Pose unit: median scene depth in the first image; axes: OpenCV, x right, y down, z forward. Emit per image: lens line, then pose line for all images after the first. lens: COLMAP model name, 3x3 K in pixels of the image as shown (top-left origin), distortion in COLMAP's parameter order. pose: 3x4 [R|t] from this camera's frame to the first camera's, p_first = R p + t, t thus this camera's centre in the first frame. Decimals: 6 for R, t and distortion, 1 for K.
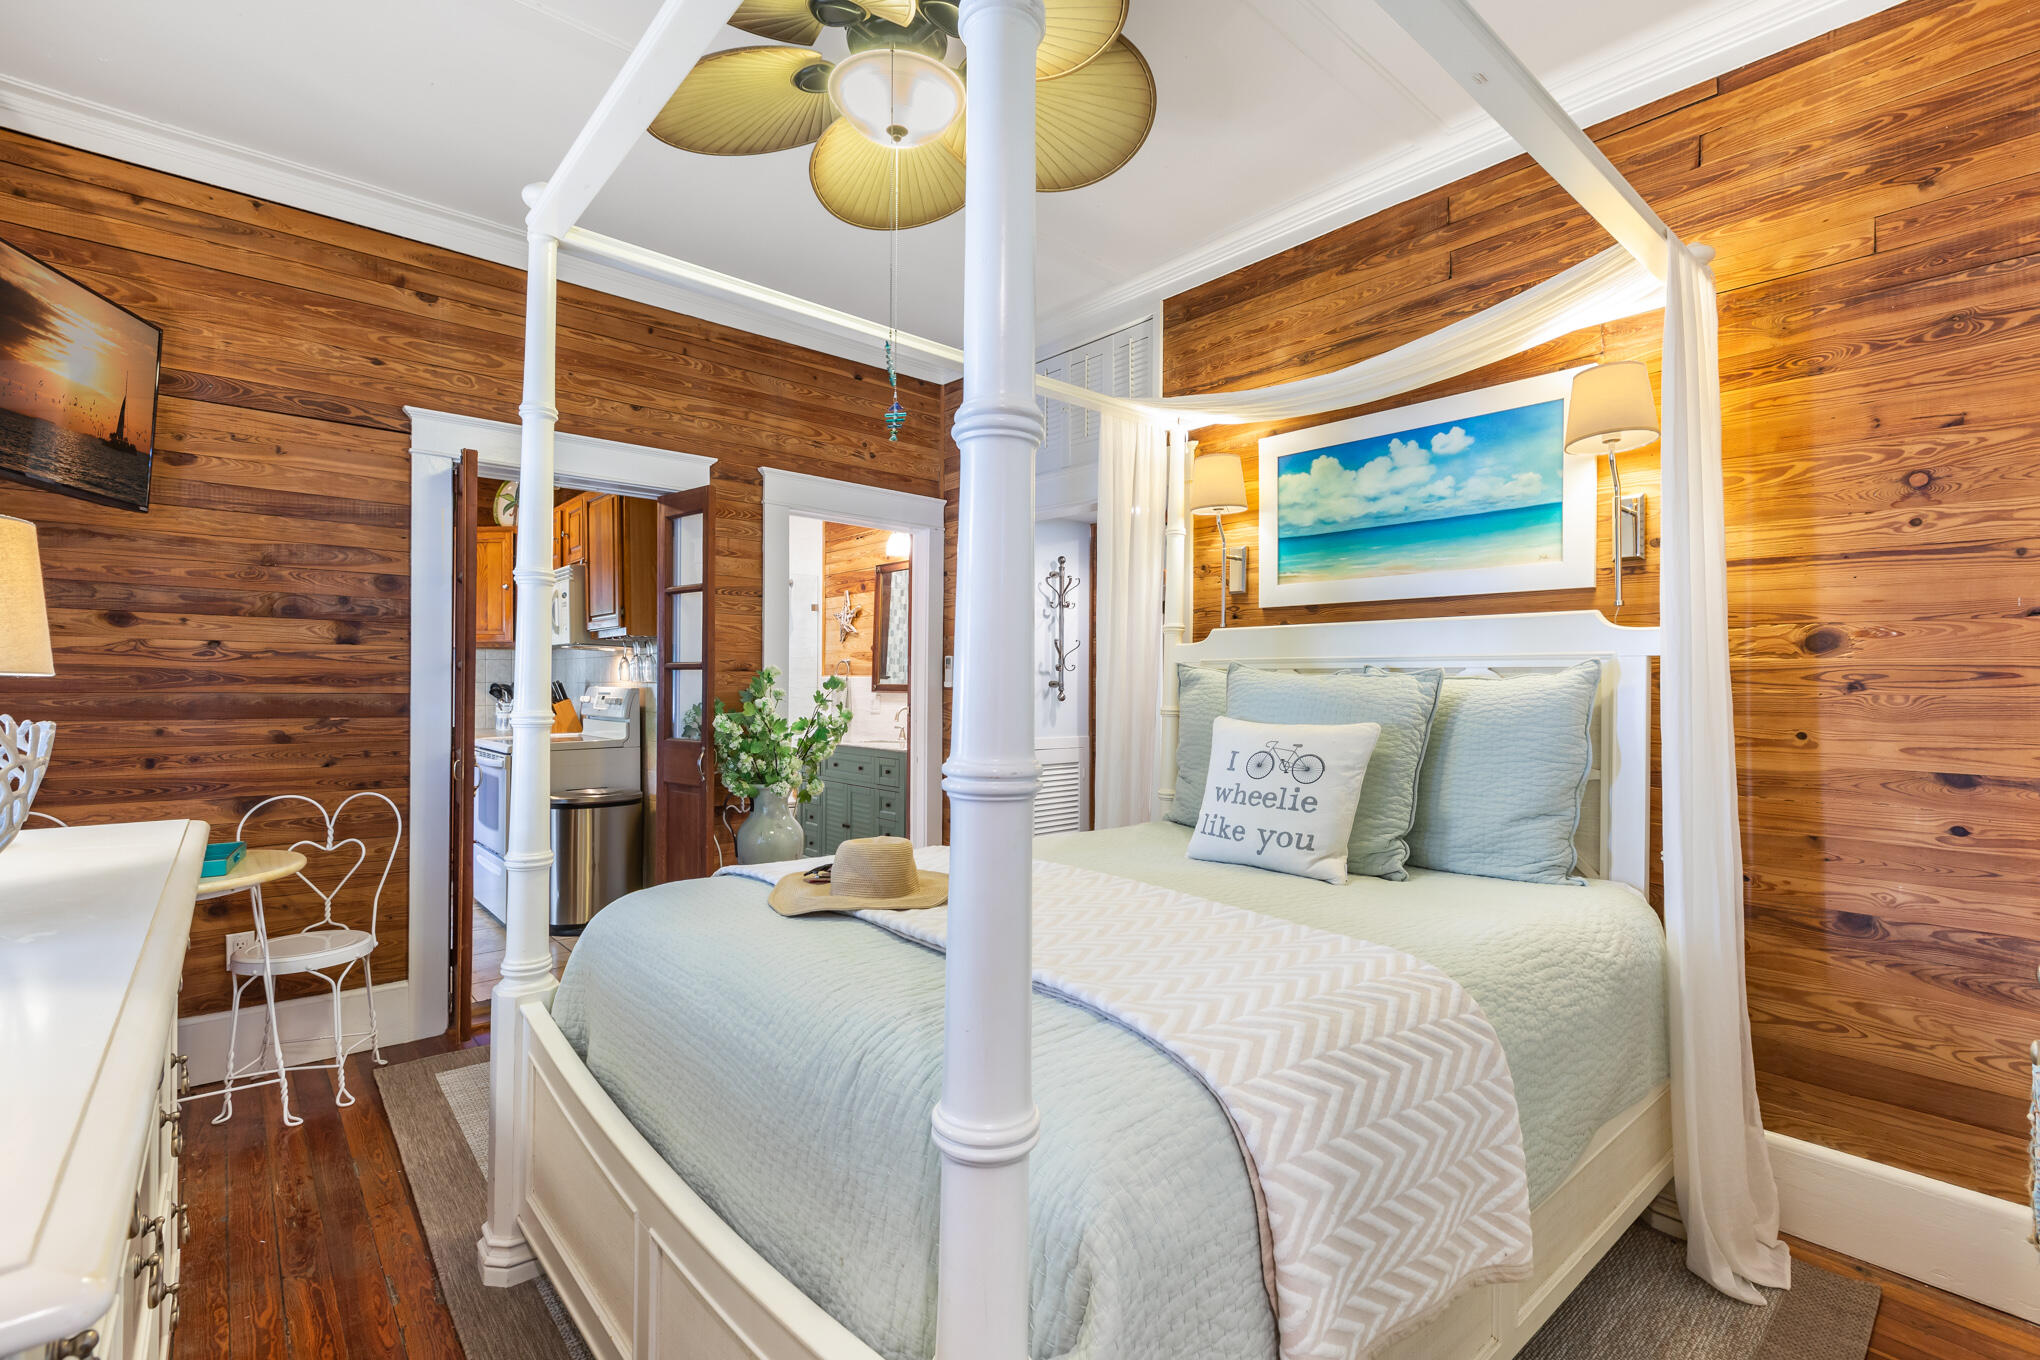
lens RADIAL K [[971.7, 0, 1020.0], [0, 971.7, 680.0], [0, 0, 1]] dist [-0.000675, -0.000066]
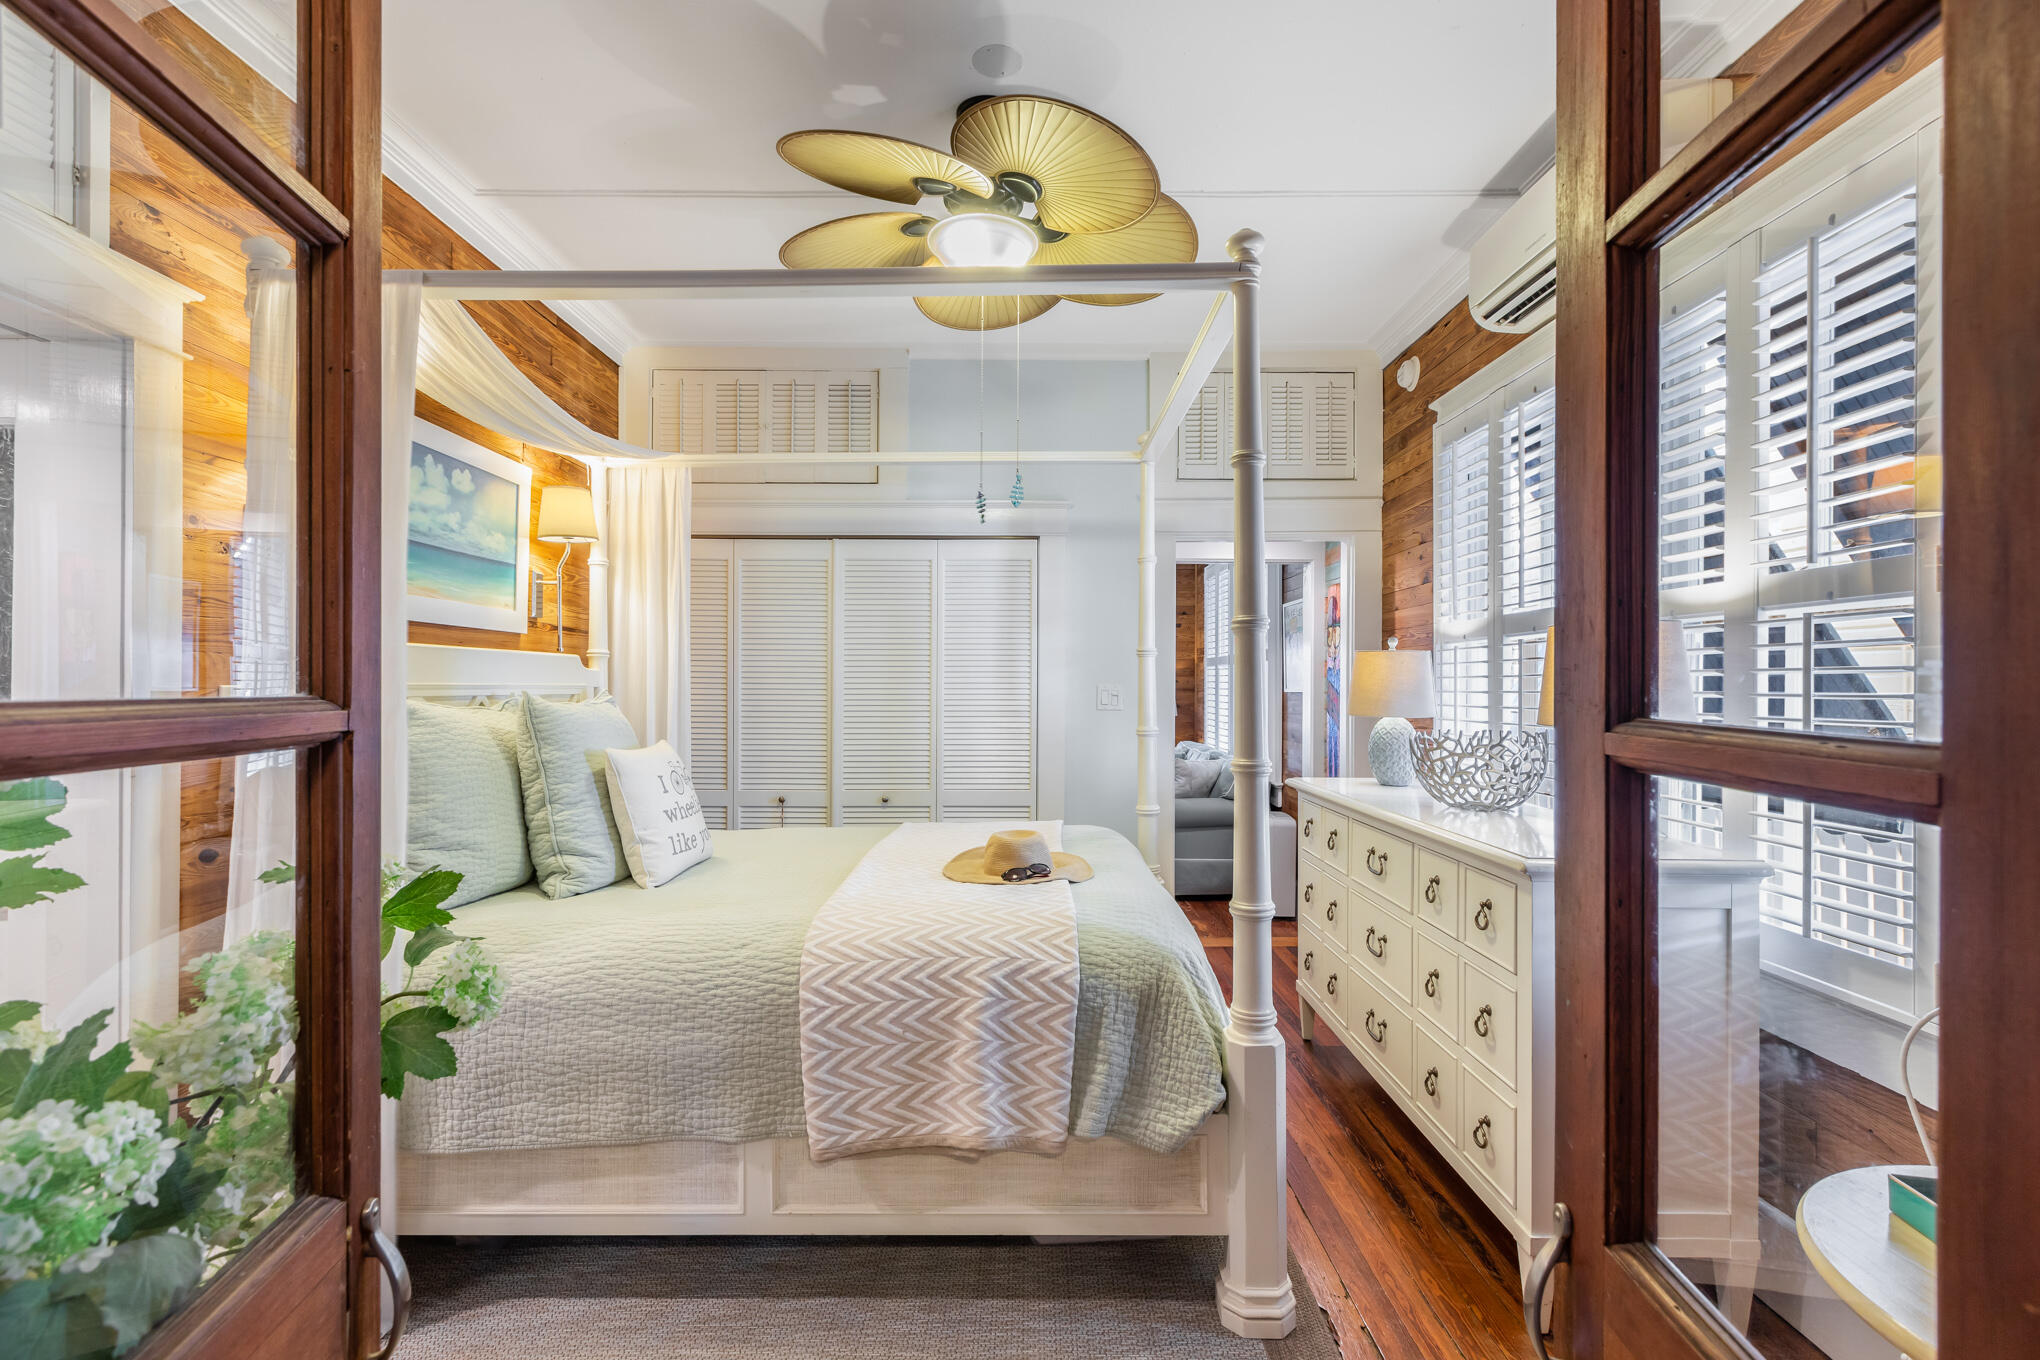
lens RADIAL K [[906.8, 0, 1021.9], [0, 906.8, 683.8], [0, 0, 1]] dist [-0.001145, -0.000179]
pose [[-0.743728, 0.000672, 0.668482, -0.663424], [-0.006827, 0.999940, -0.008601, -0.019610], [-0.668448, -0.010960, -0.743678, 1.311397]]
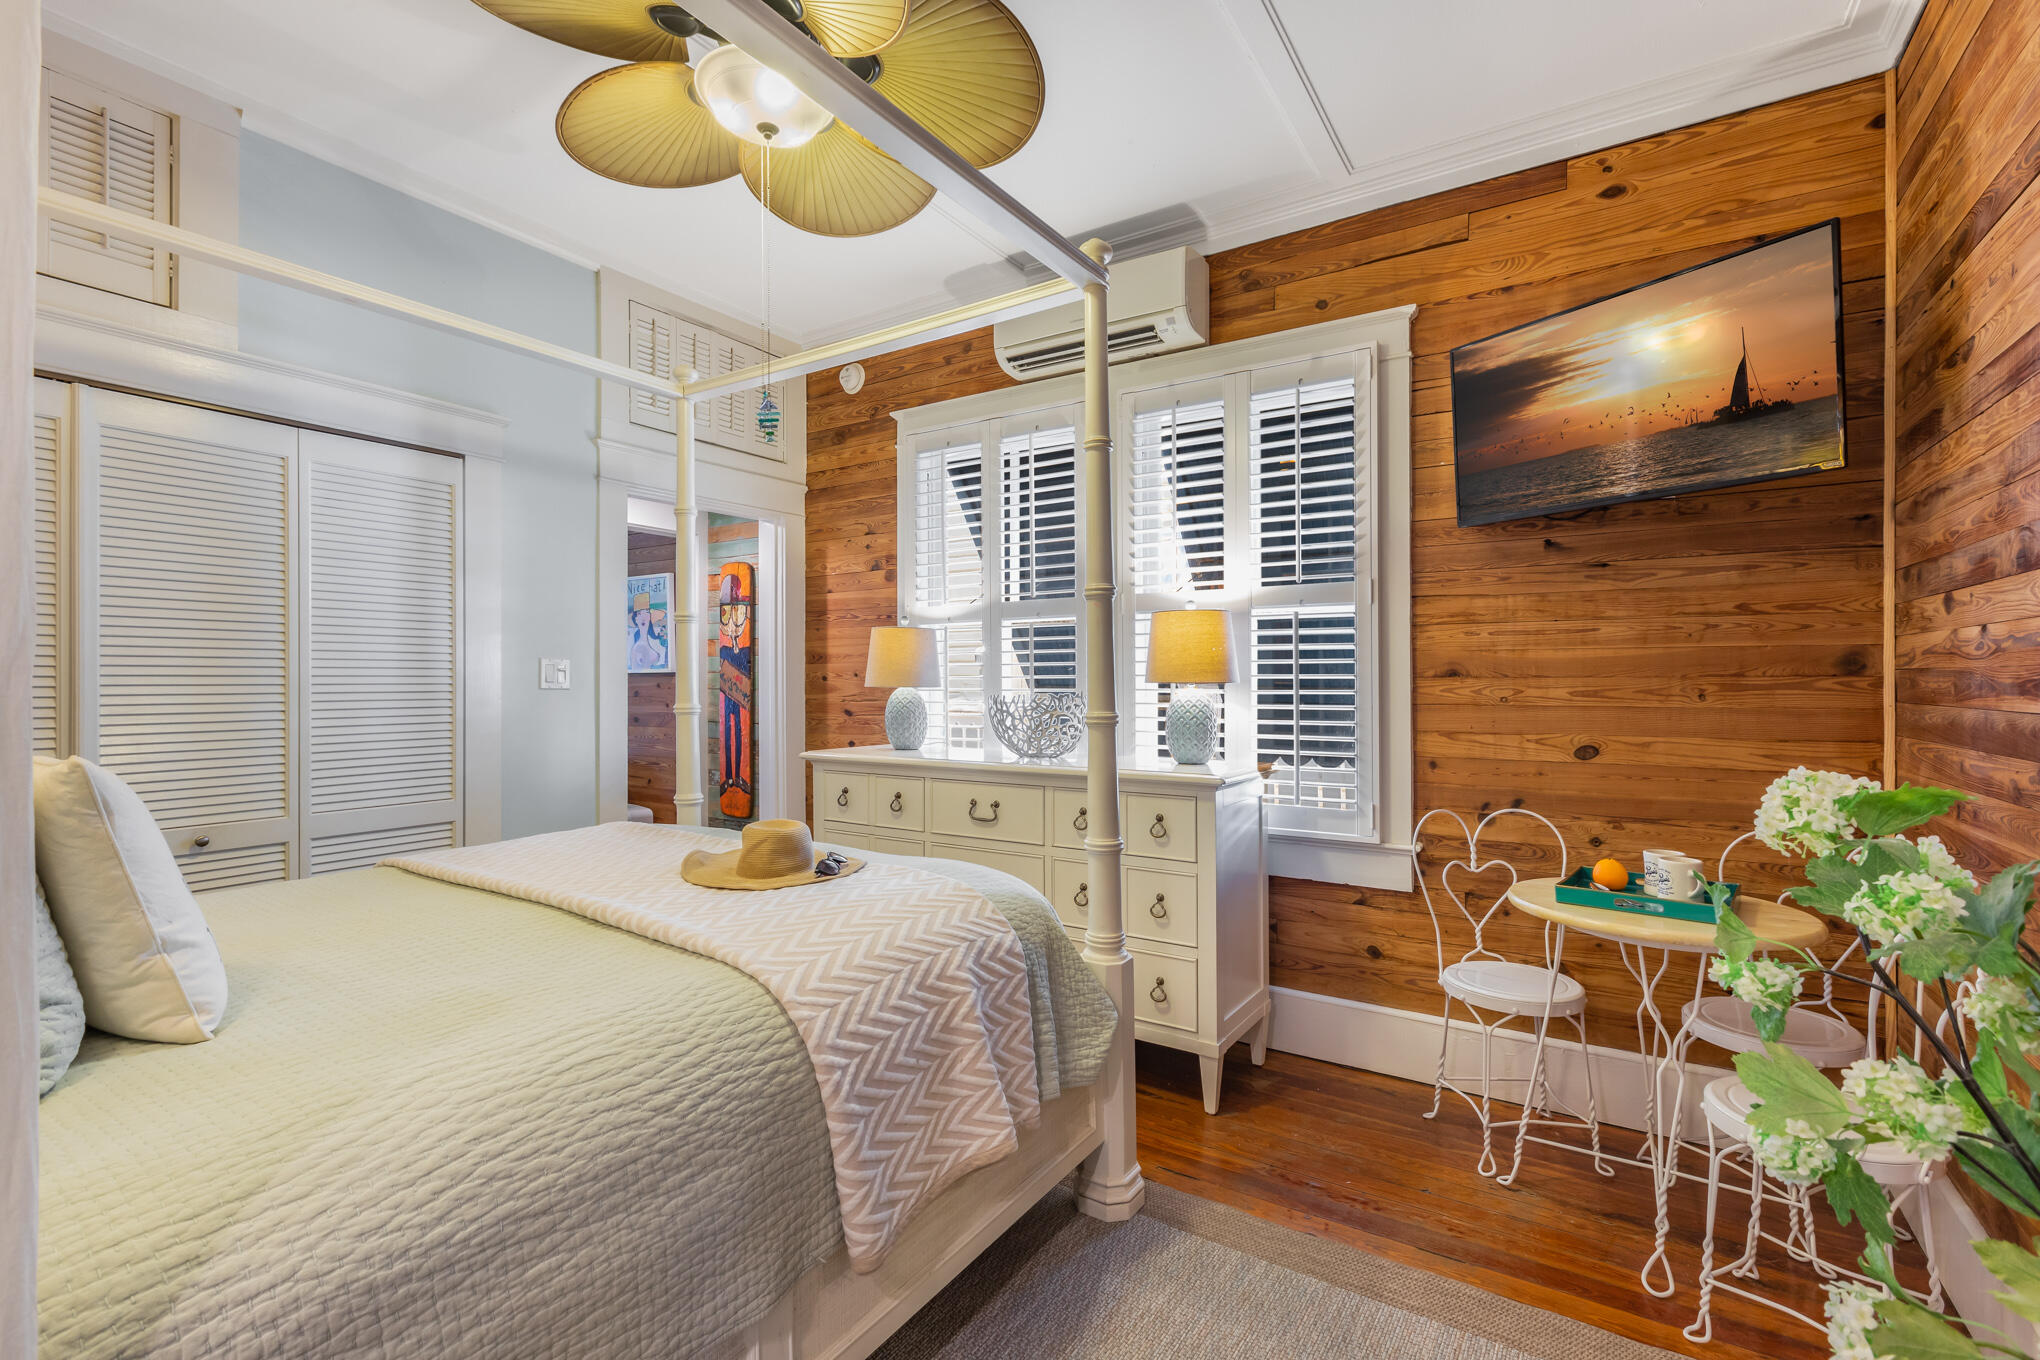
lens RADIAL K [[900.4, 0, 1016.5], [0, 900.4, 677.3], [0, 0, 1]] dist [-0.000425, 0.000178]
pose [[-0.969234, -0.000019, -0.246140, -0.095142], [0.002539, 0.999946, -0.010074, 0.007258], [0.246127, -0.010389, -0.969182, 1.405118]]
